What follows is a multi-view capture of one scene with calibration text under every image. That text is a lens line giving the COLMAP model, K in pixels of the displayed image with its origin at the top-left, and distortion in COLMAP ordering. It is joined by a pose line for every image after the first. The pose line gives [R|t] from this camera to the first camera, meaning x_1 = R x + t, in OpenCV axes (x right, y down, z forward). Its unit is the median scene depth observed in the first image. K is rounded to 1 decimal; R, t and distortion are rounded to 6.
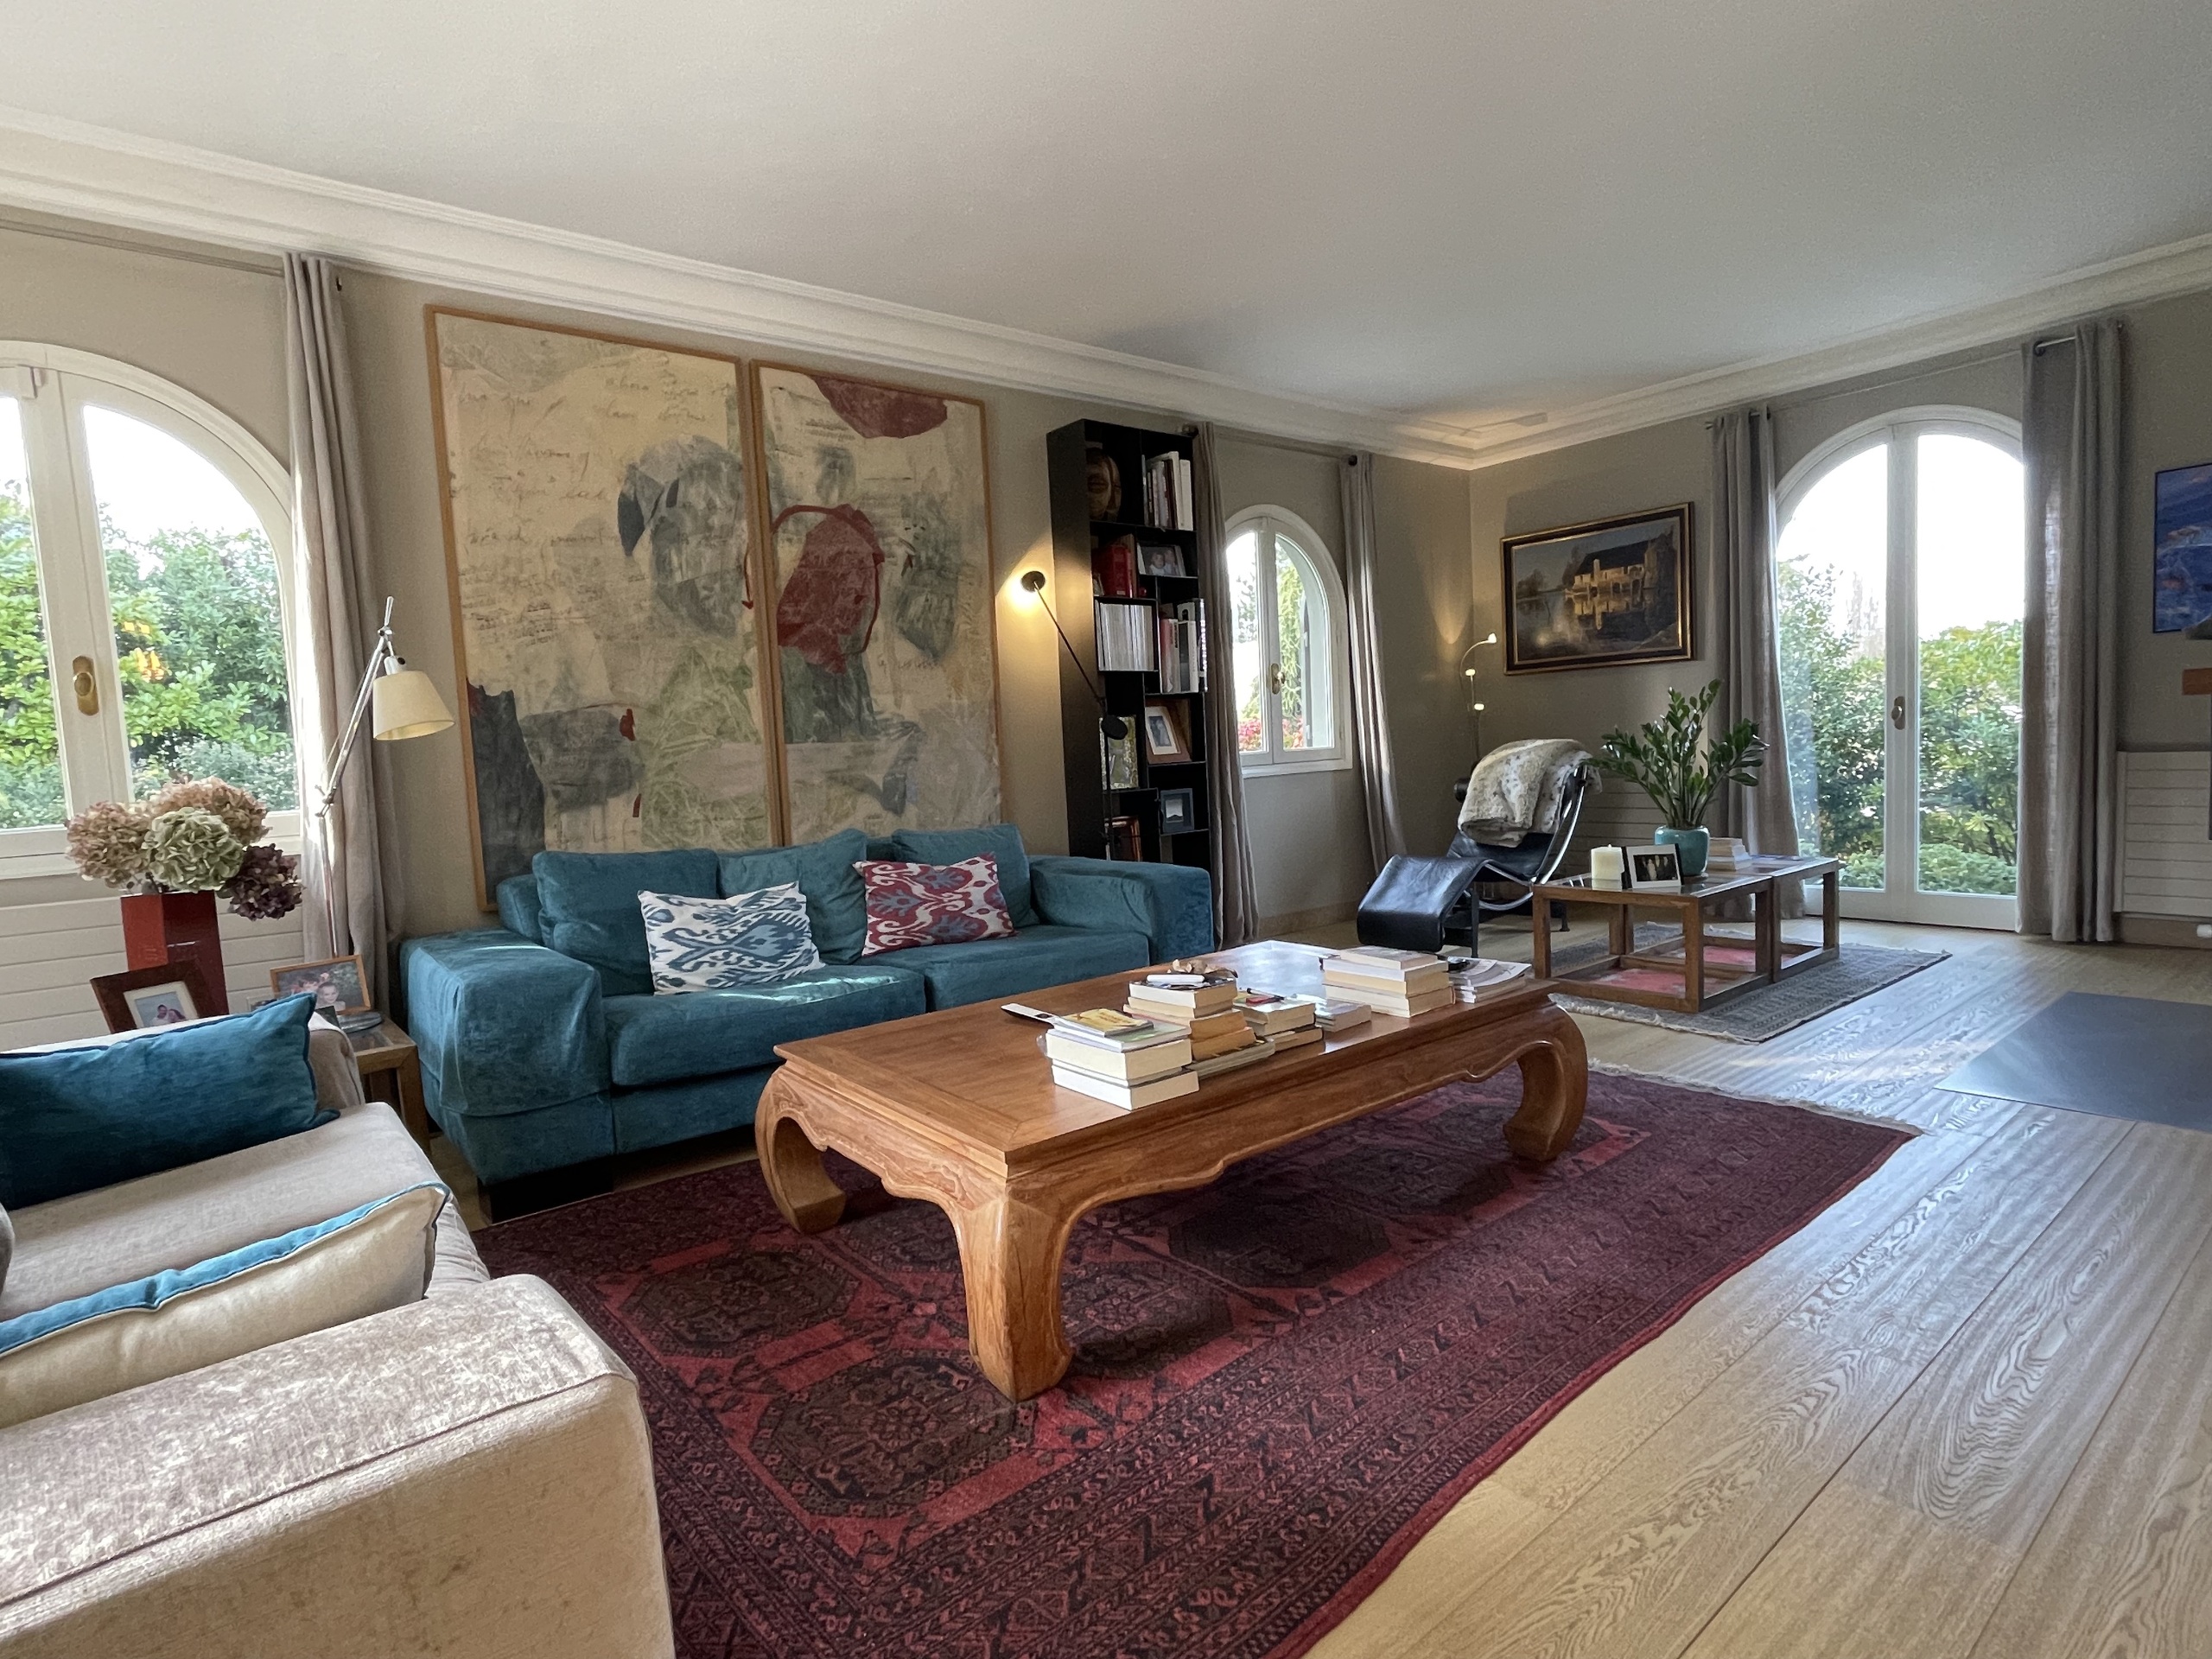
lens RADIAL K [[1136.6, 0, 1079.0], [0, 1136.6, 828.4], [0, 0, 1]] dist [0.000802, 0.001046]
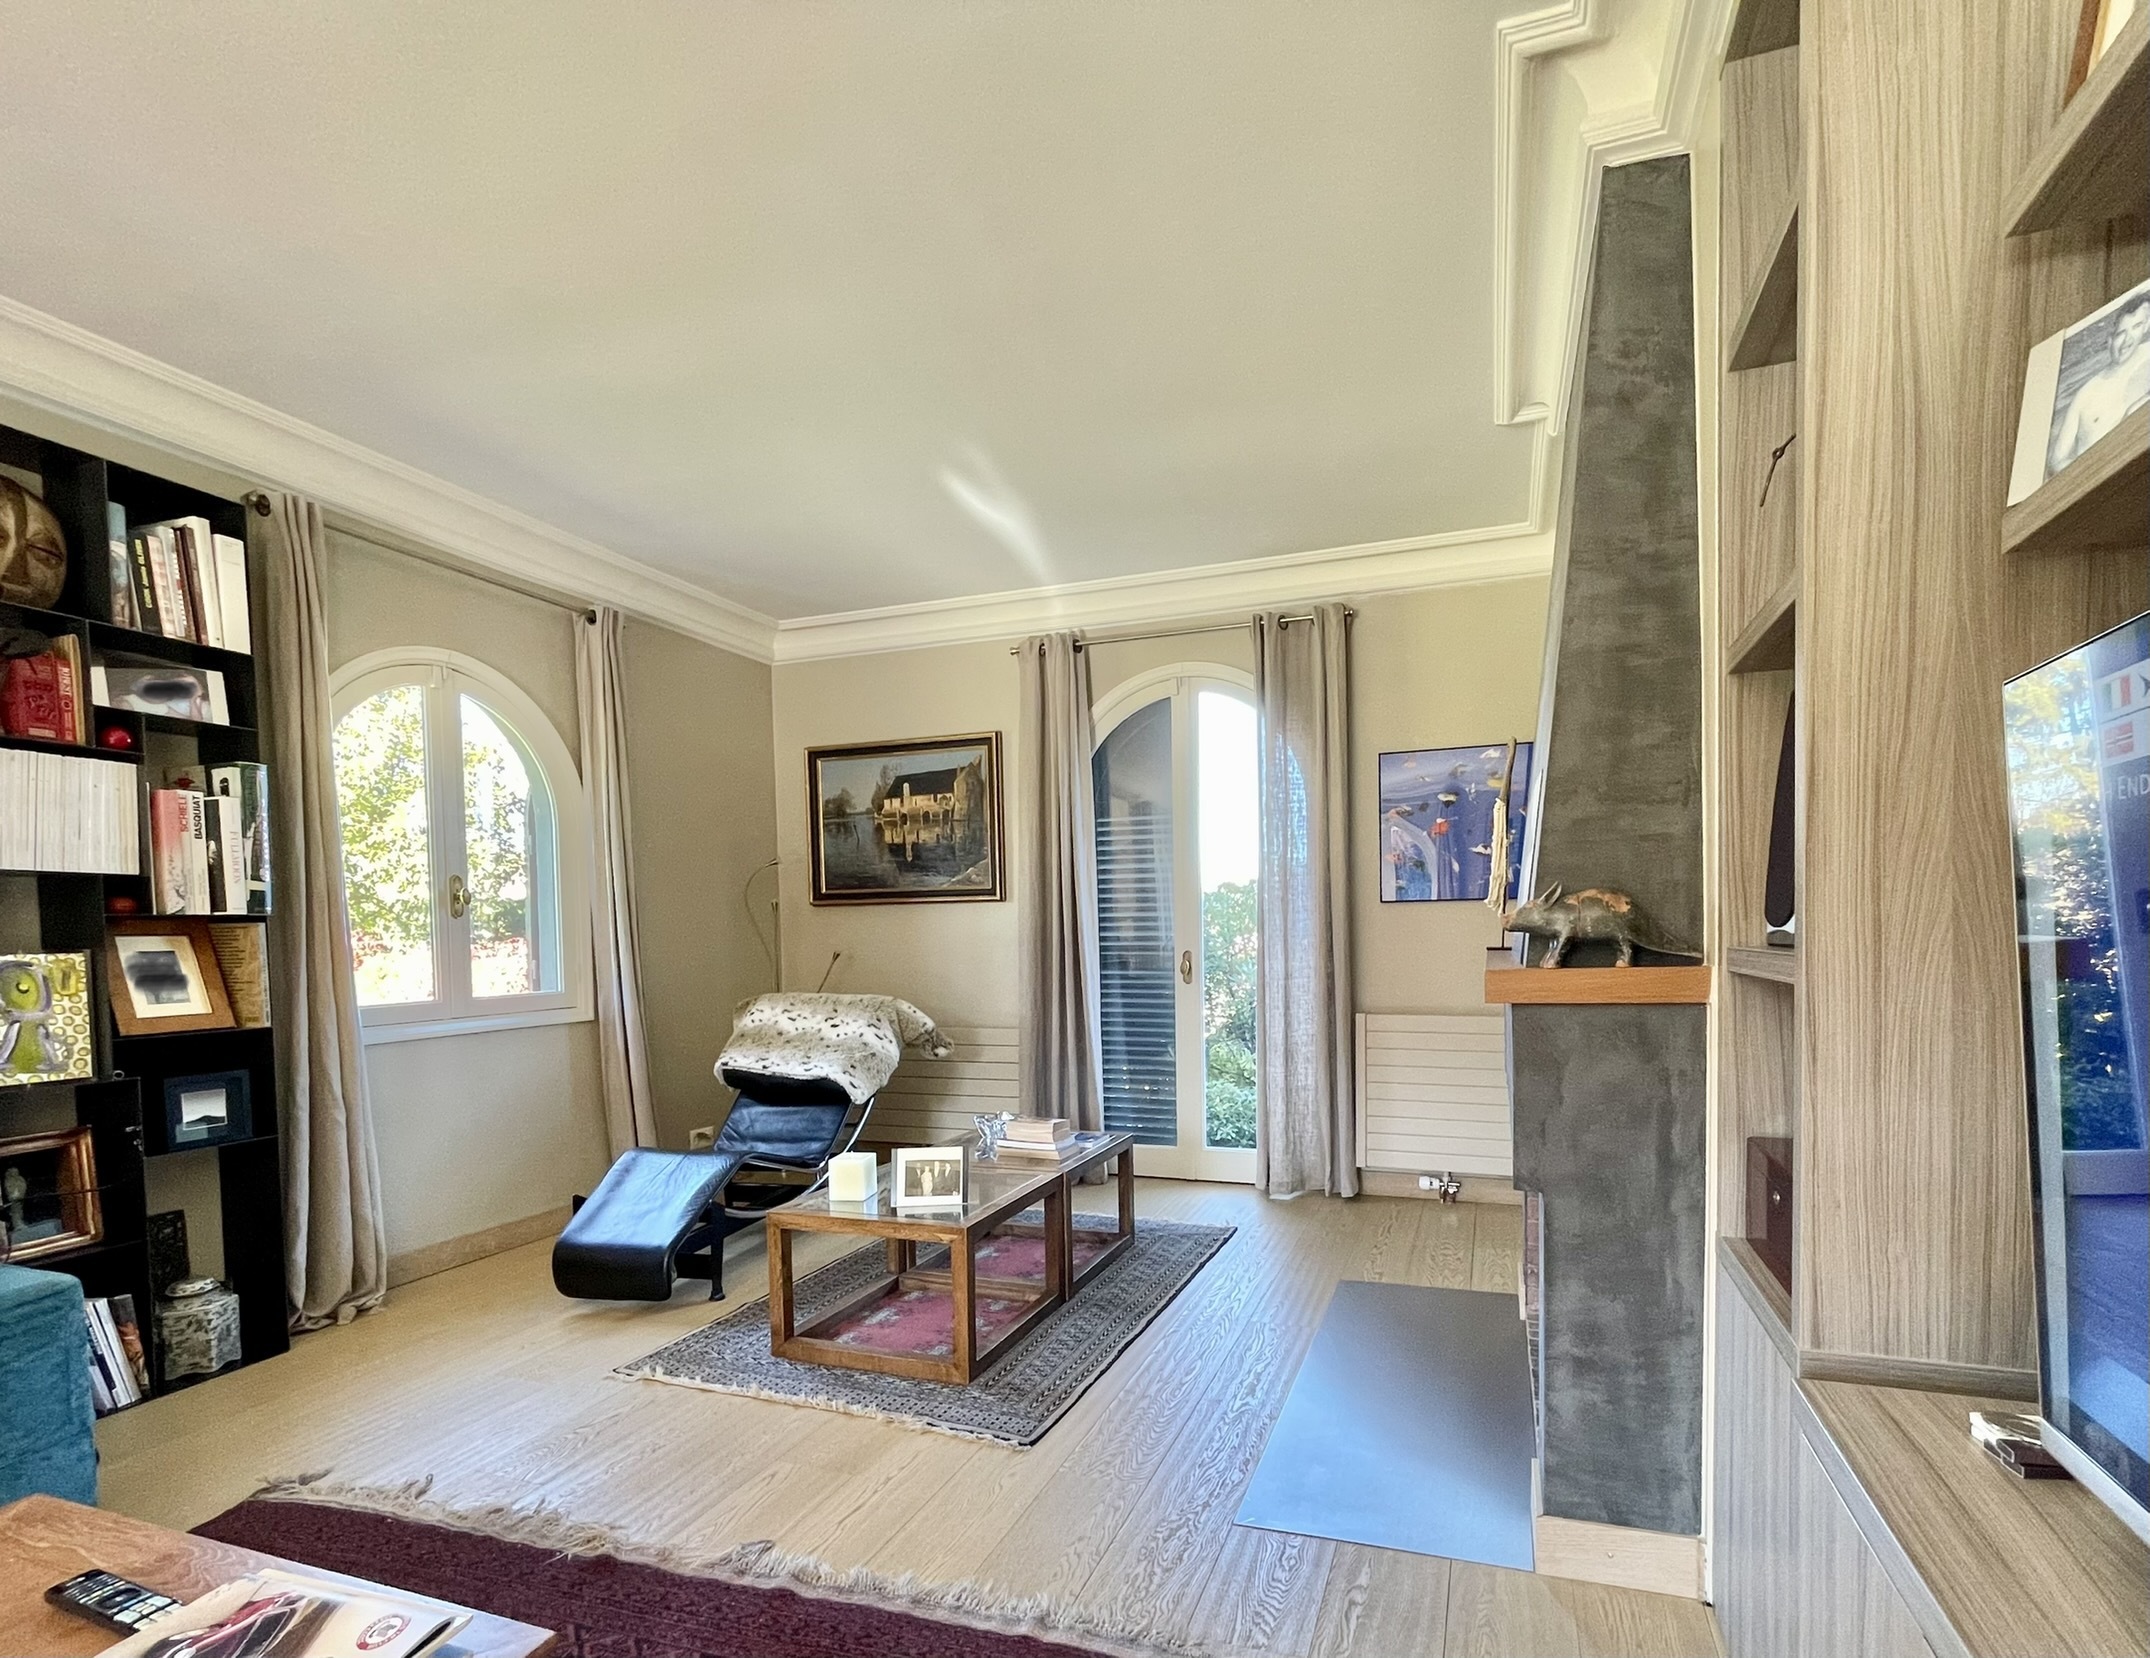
lens RADIAL K [[1125.5, 0, 1075.0], [0, 1125.5, 829.0], [0, 0, 1]] dist [0.000707, 0.000199]
pose [[0.864983, 0.087363, 0.494138, 0.193581], [0.007070, 0.982509, -0.186082, -0.051979], [-0.501752, 0.164452, 0.849235, 0.272256]]
